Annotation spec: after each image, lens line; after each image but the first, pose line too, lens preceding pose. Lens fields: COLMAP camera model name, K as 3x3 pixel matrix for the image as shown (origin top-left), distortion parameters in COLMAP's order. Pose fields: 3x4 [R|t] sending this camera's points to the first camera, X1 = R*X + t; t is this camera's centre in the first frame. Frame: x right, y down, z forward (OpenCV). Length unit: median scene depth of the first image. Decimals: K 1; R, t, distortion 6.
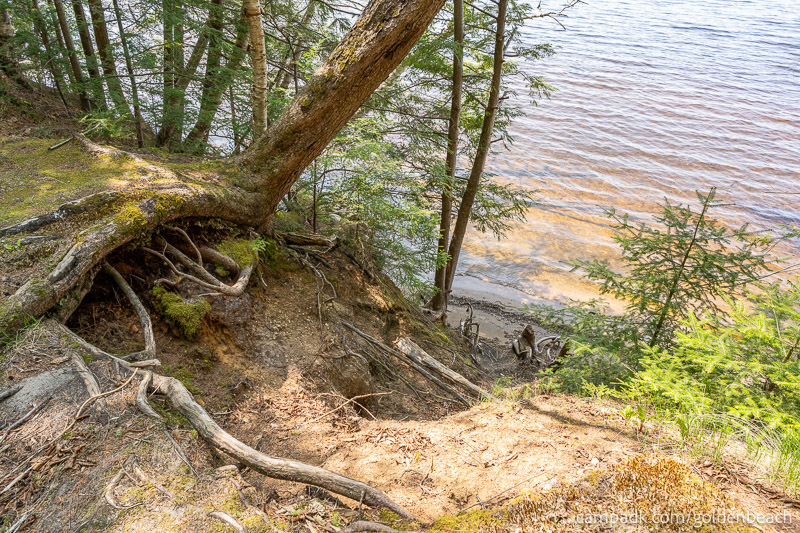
lens RADIAL K [[537.1, 0, 401.8], [0, 537.1, 268.5], [0, 0, 1]] dist [-0.000795, 0.001515]
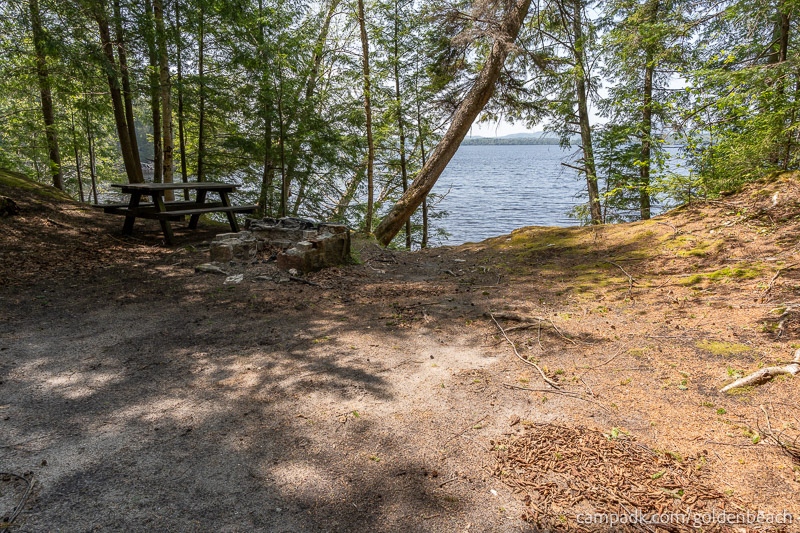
lens RADIAL K [[537.1, 0, 401.8], [0, 537.1, 268.5], [0, 0, 1]] dist [-0.000795, 0.001515]
pose [[0.959906, -0.088436, 0.266006, -0.465982], [0.181743, 0.918810, -0.350367, 0.479769], [-0.213424, 0.384664, 0.898044, -0.719534]]
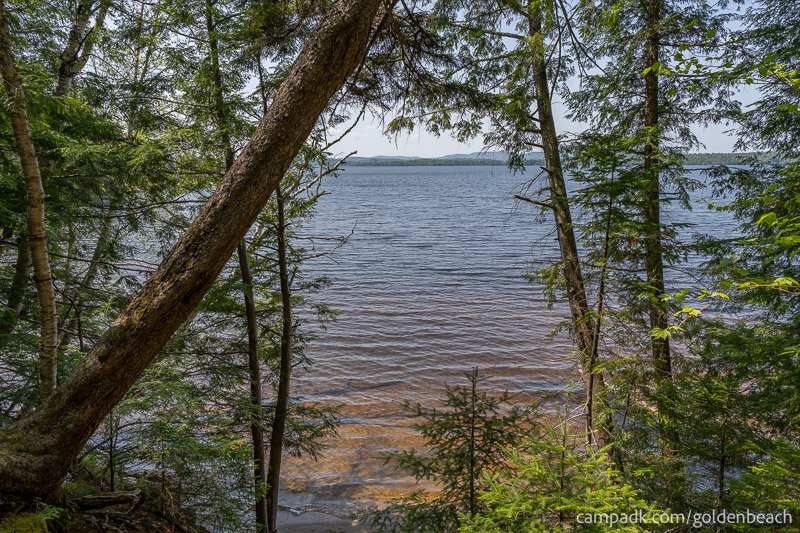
lens RADIAL K [[537.1, 0, 401.8], [0, 537.1, 268.5], [0, 0, 1]] dist [-0.000795, 0.001515]
pose [[0.922933, -0.099277, 0.371940, -0.009196], [0.242319, 0.900567, -0.360915, 0.028118], [-0.299127, 0.423229, 0.855220, -0.059639]]
